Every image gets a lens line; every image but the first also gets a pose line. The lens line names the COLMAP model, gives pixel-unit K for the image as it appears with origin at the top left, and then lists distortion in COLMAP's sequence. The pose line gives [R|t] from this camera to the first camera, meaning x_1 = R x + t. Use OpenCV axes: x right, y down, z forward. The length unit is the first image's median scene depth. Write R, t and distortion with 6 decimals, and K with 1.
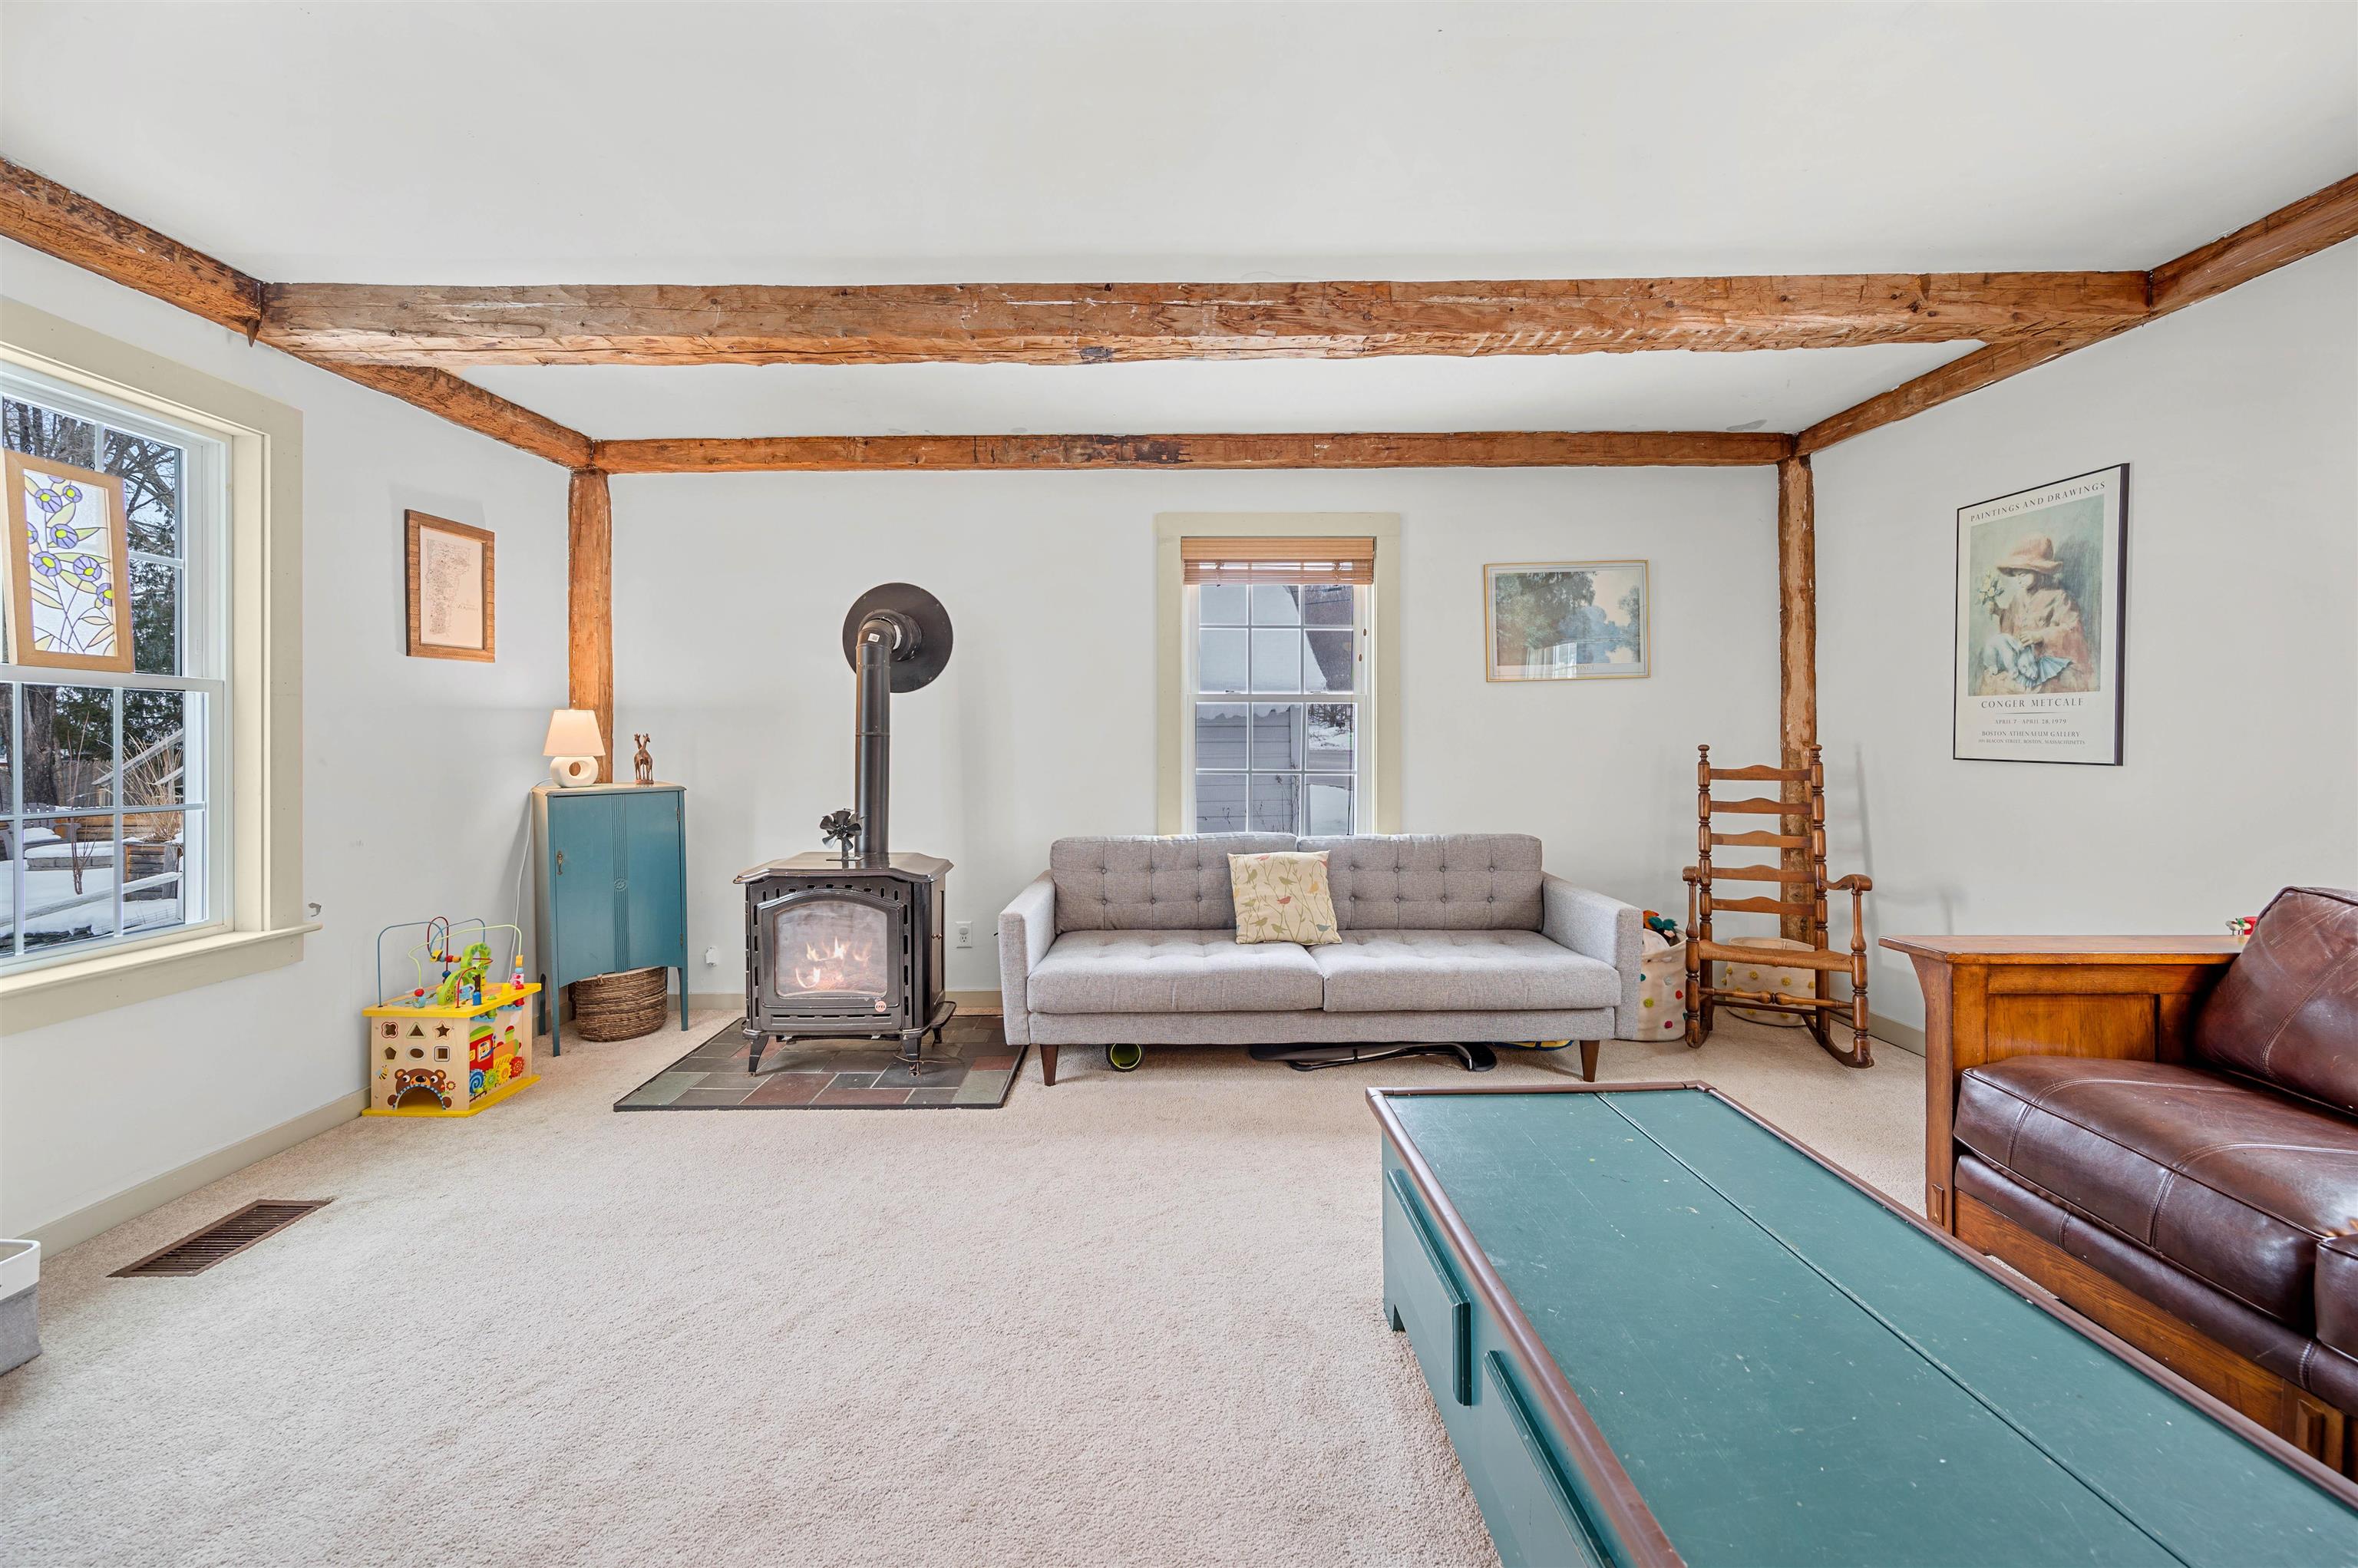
lens RADIAL K [[947.1, 0, 1182.2], [0, 947.1, 761.1], [0, 0, 1]] dist [-0.001968, -0.000501]
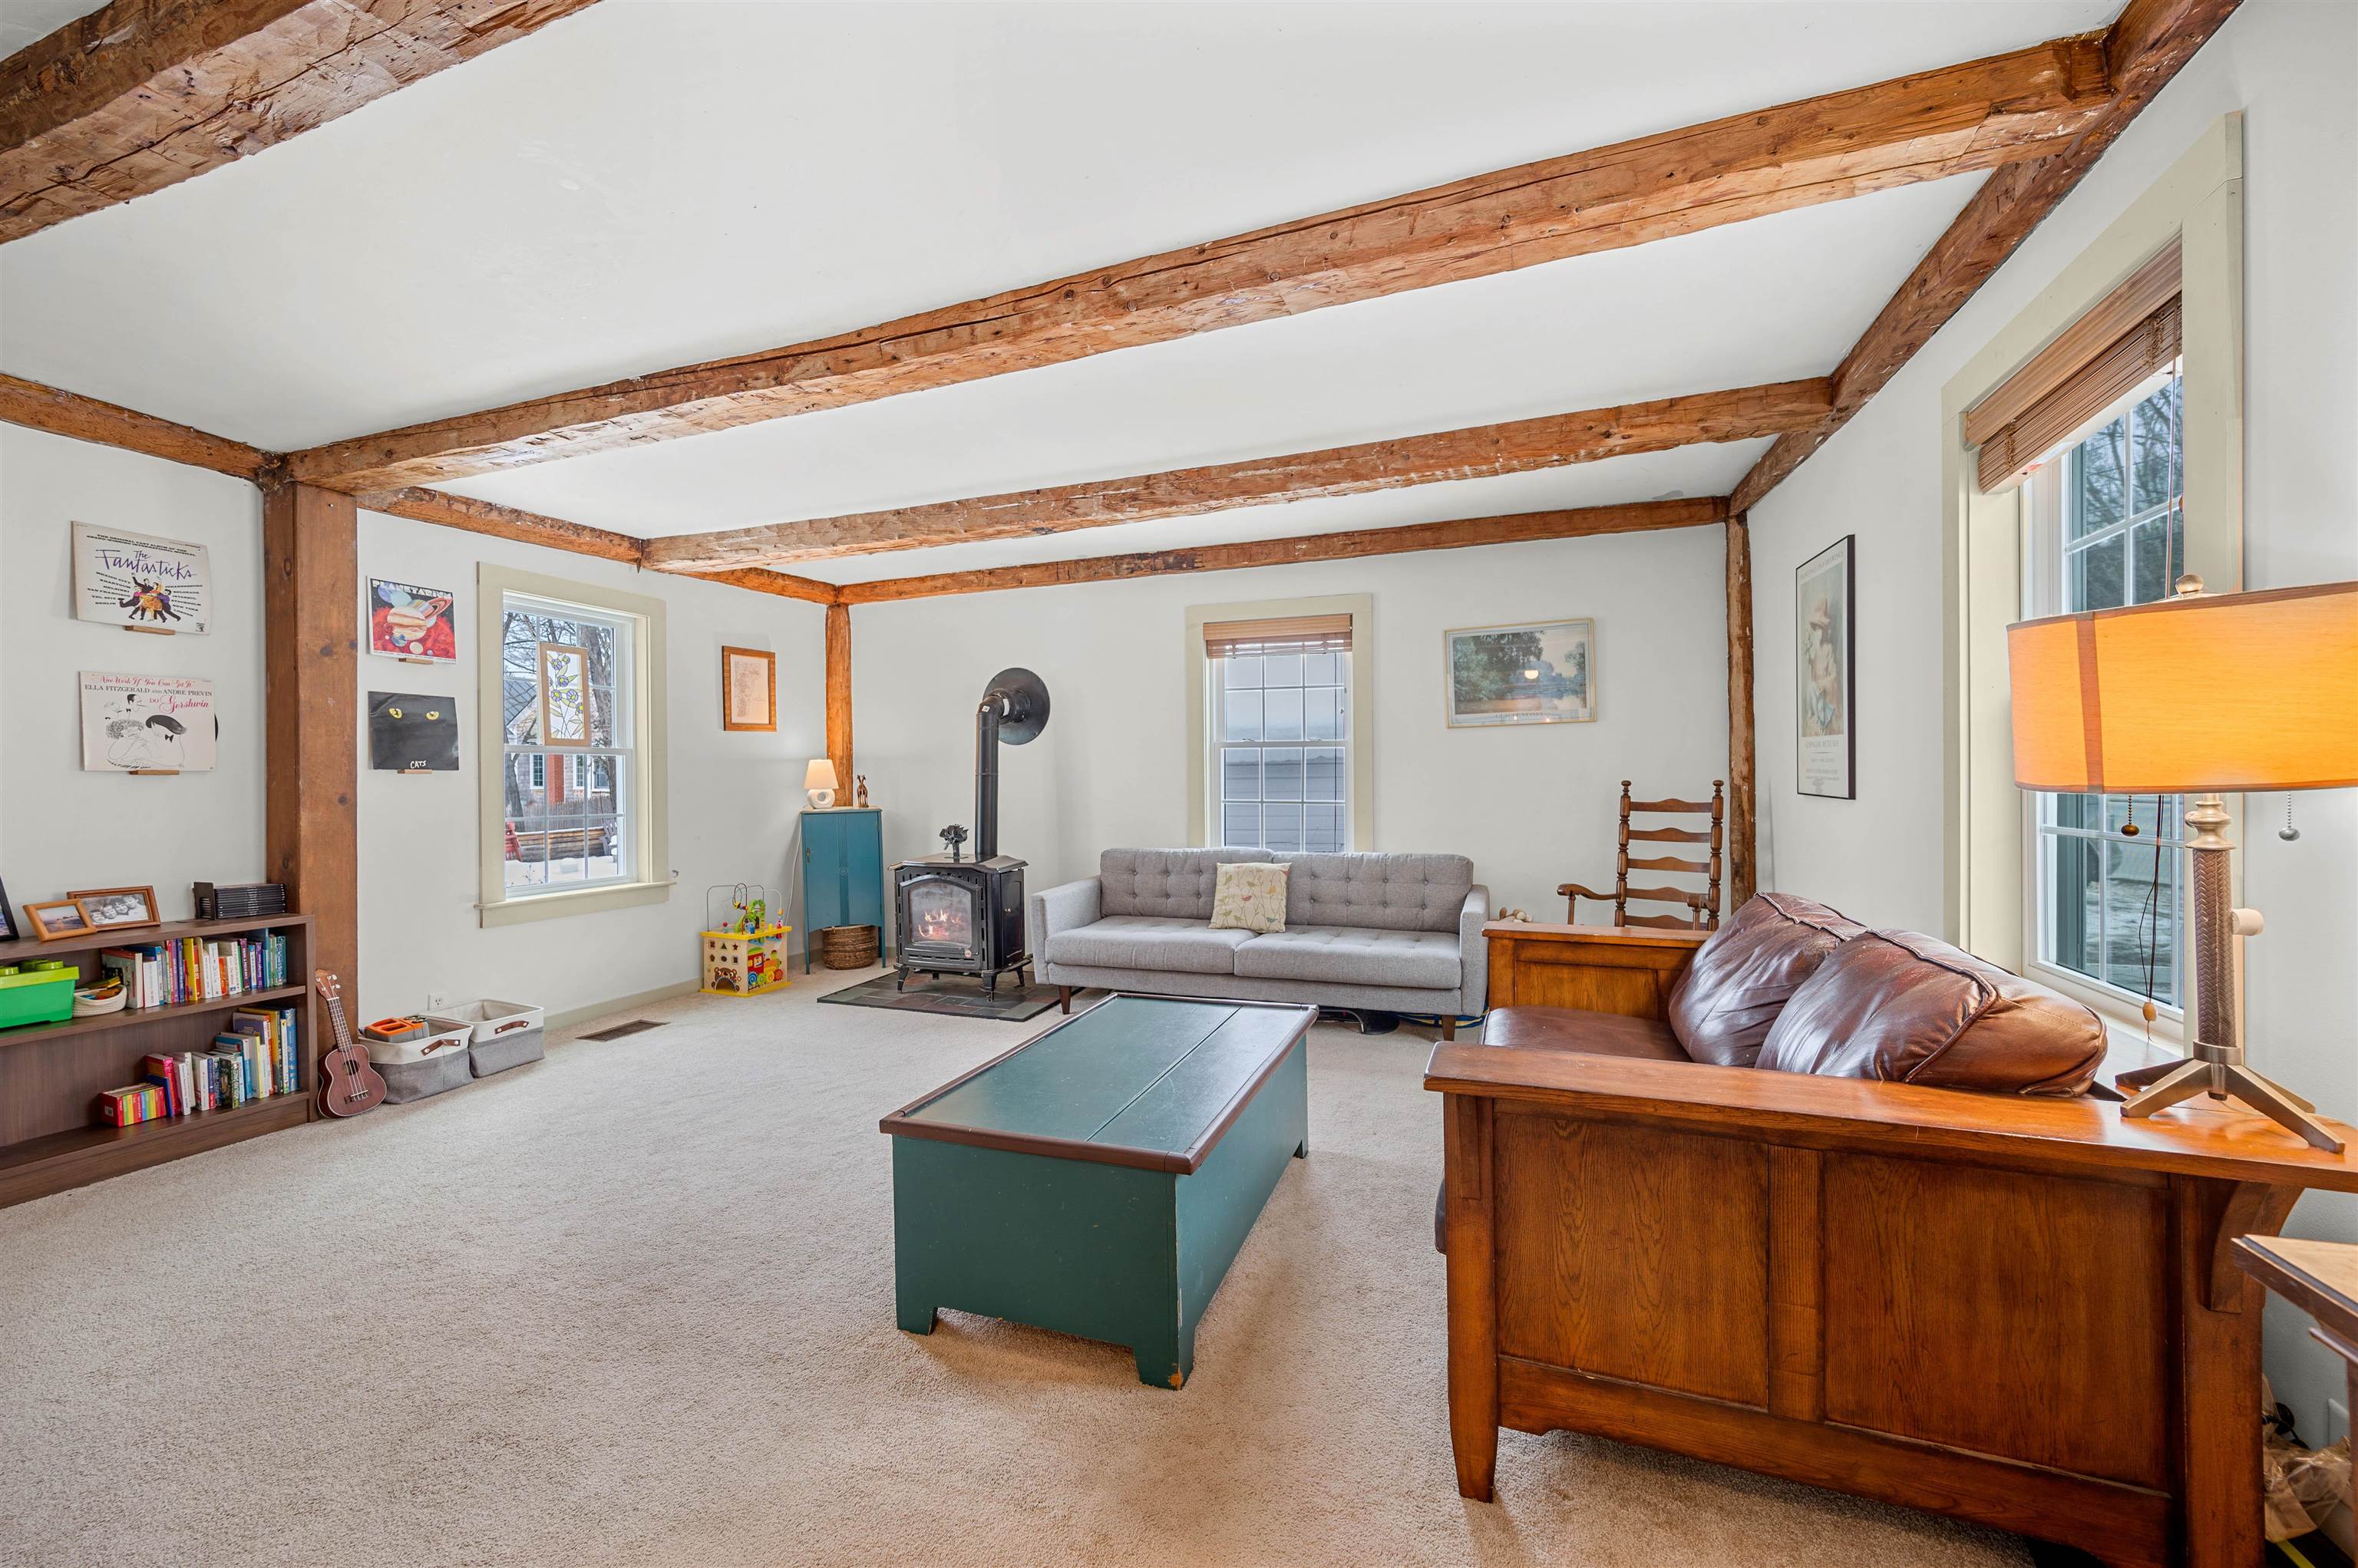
lens RADIAL K [[938.5, 0, 1177.1], [0, 938.5, 804.8], [0, 0, 1]] dist [-0.001410, -0.000204]
pose [[0.935075, 0.007402, -0.354373, 0.510816], [-0.003207, 0.999918, 0.012423, -0.000434], [0.354436, -0.010480, 0.935022, -0.280901]]
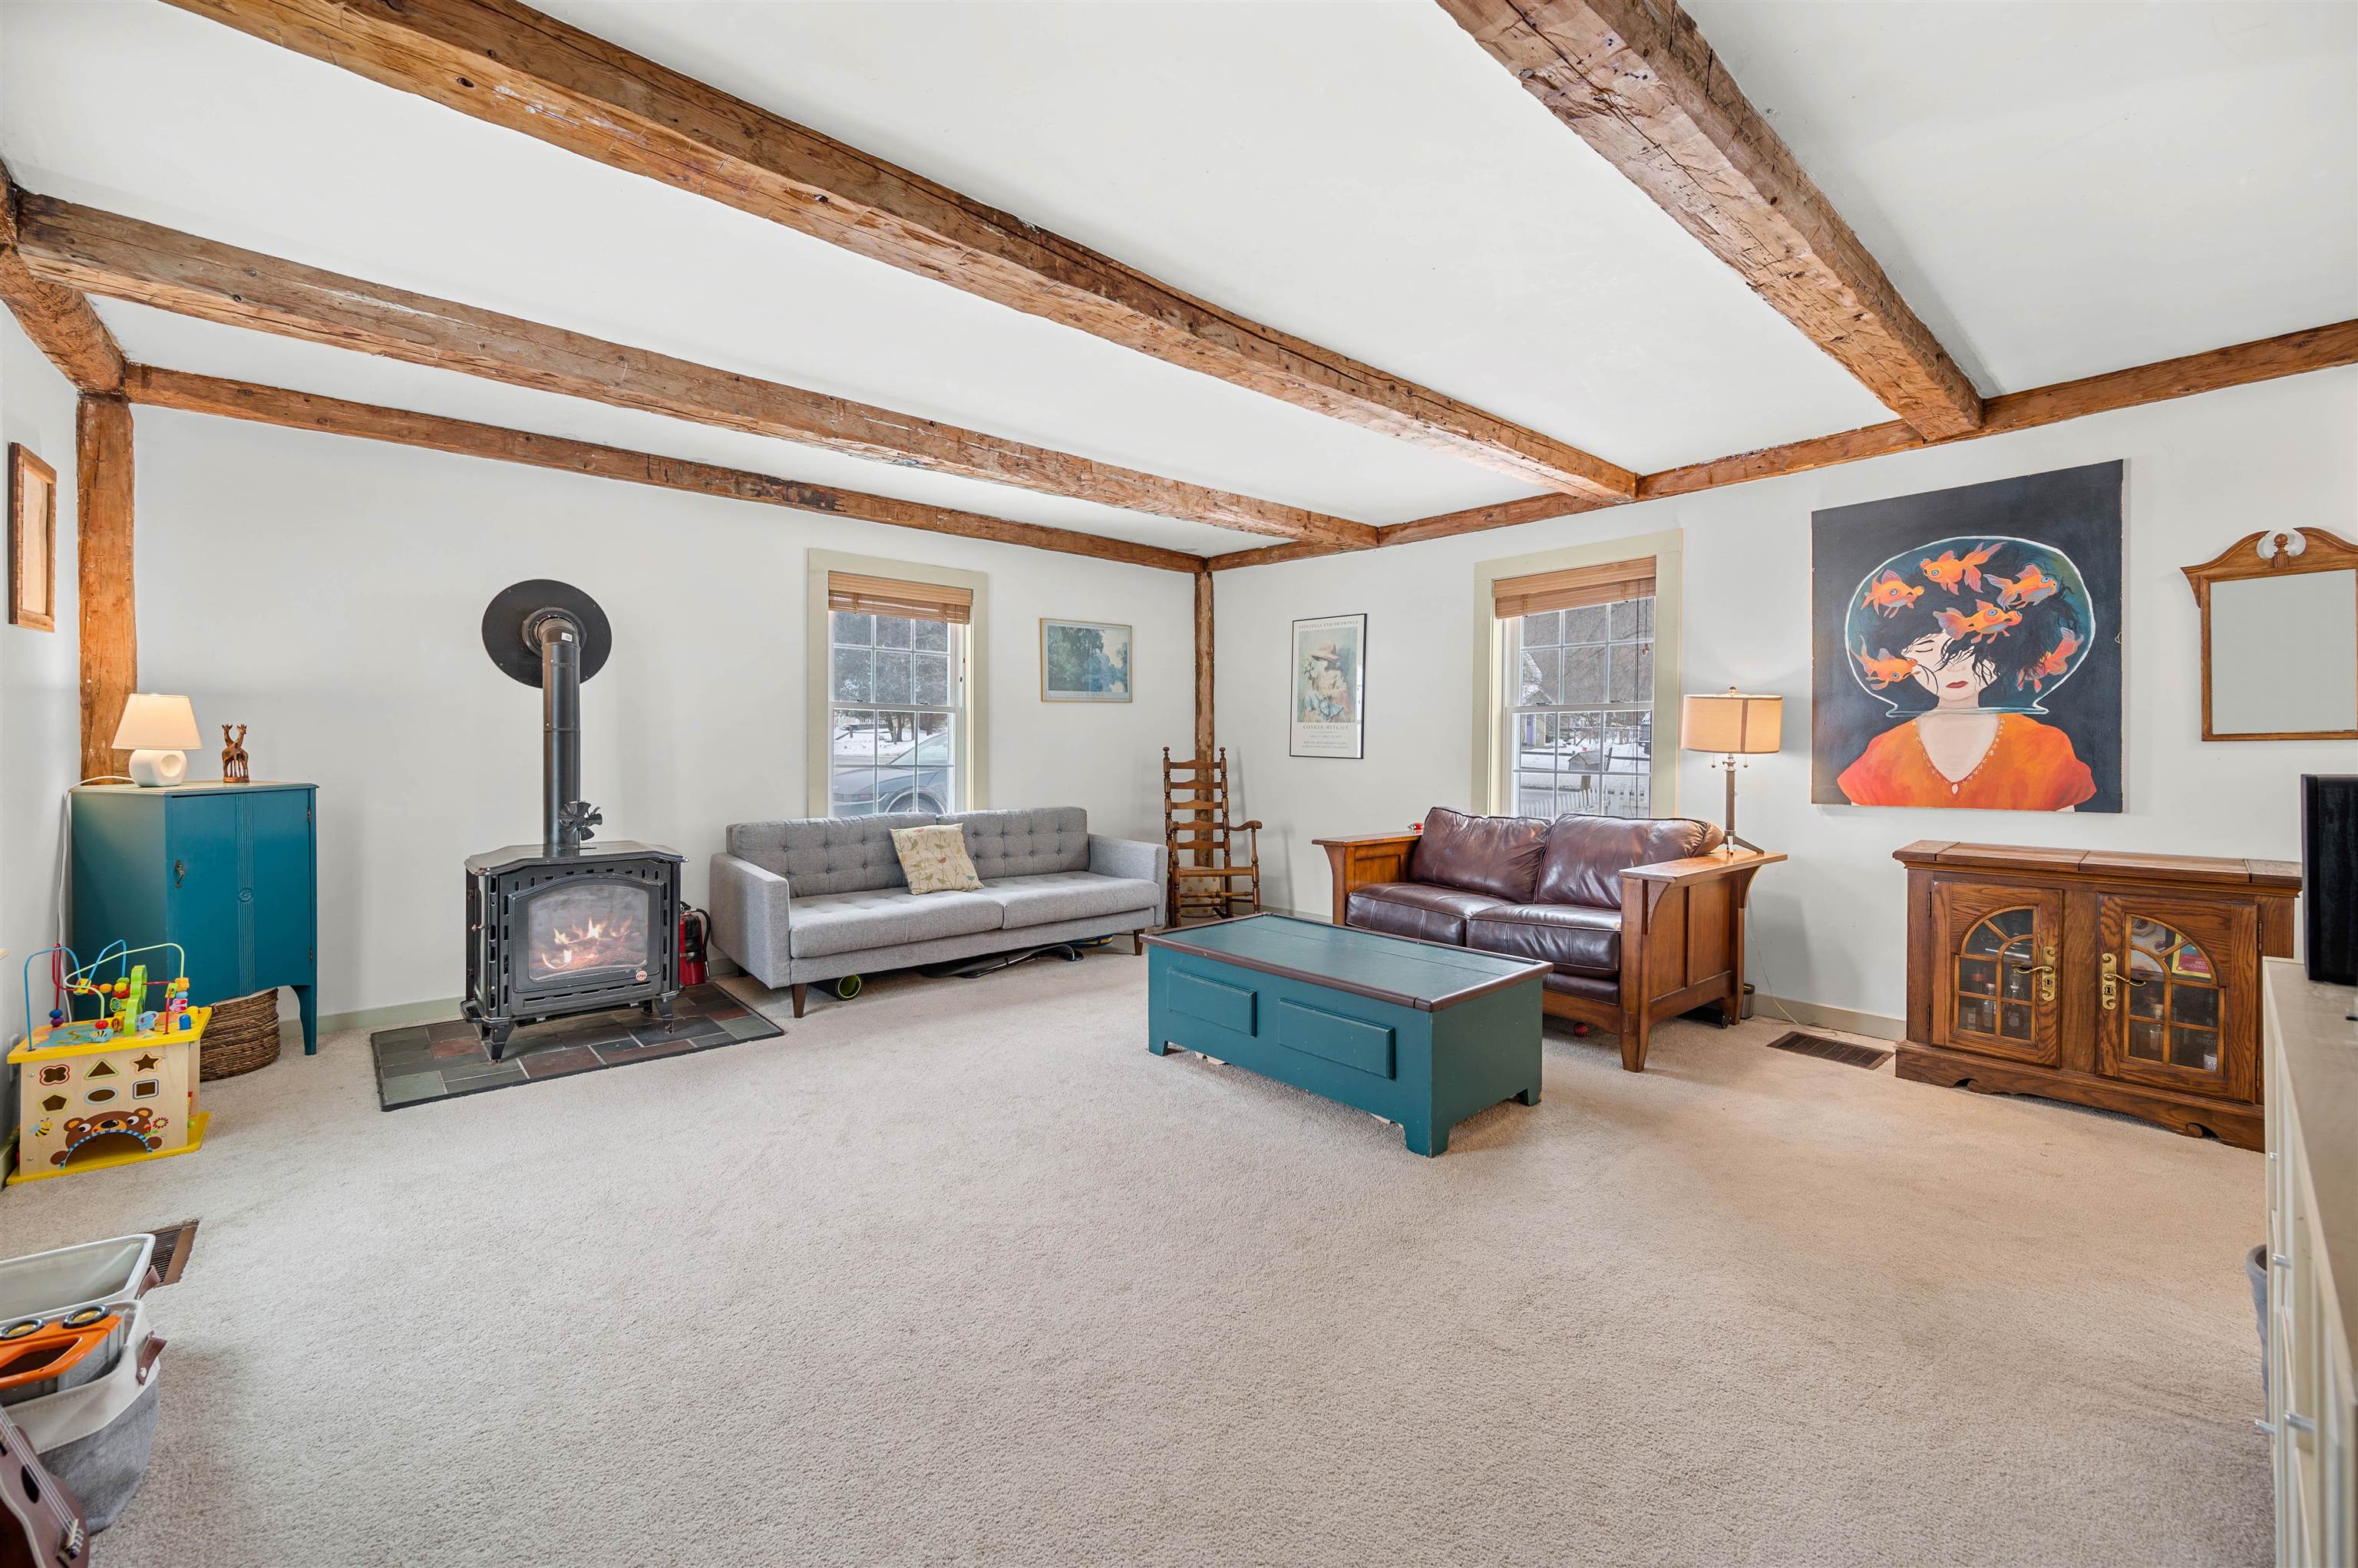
lens RADIAL K [[944.6, 0, 1179.0], [0, 944.6, 784.0], [0, 0, 1]] dist [-0.001605, -0.000077]
pose [[0.753278, -0.017295, 0.657475, -0.548032], [0.001739, 0.999703, 0.024305, 0.007067], [-0.657700, -0.017165, 0.753085, -0.242183]]
